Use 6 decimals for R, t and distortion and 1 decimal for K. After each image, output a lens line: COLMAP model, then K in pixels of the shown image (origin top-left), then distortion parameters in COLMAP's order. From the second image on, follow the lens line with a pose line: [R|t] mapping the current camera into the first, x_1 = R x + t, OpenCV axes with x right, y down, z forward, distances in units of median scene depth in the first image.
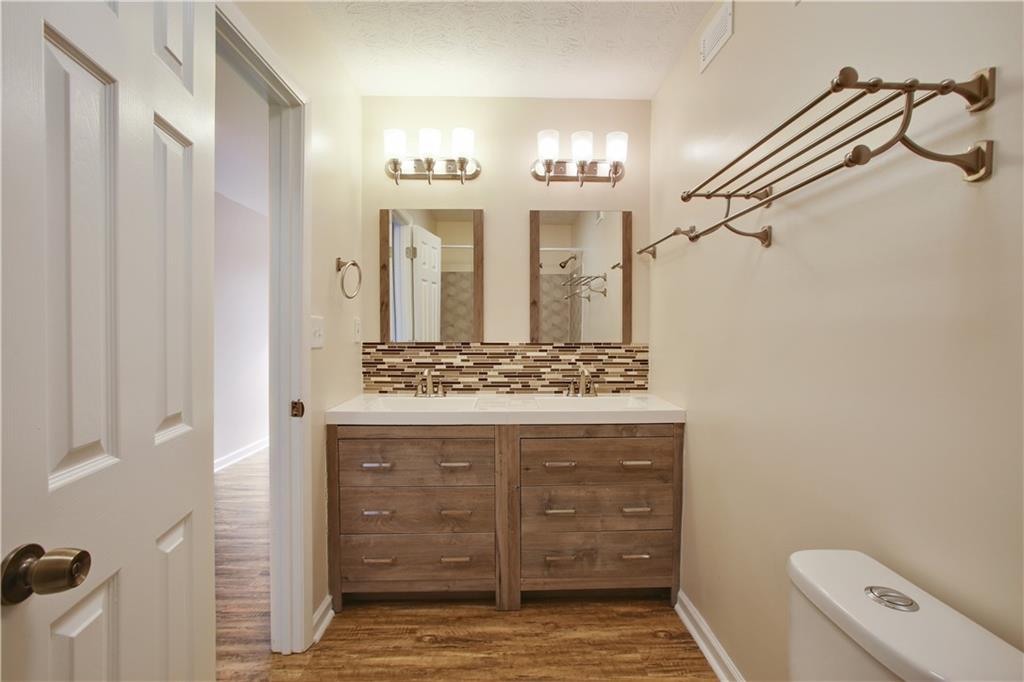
lens RADIAL K [[459.8, 0, 514.9], [0, 459.8, 341.5], [0, 0, 1]] dist [-0.035242, 0.018479]
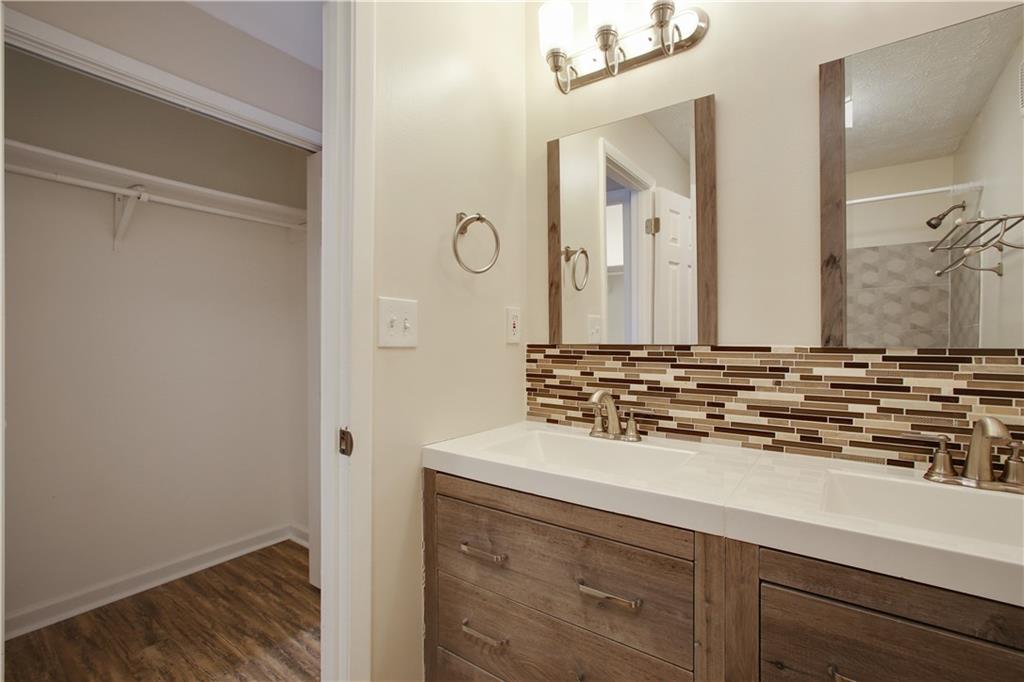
lens RADIAL K [[459.8, 0, 514.9], [0, 459.8, 341.5], [0, 0, 1]] dist [-0.035242, 0.018479]
pose [[0.791910, 0.001308, -0.610636, 0.068146], [-0.016145, 0.999693, -0.018797, 0.010576], [0.610424, 0.024745, 0.791688, 0.446053]]
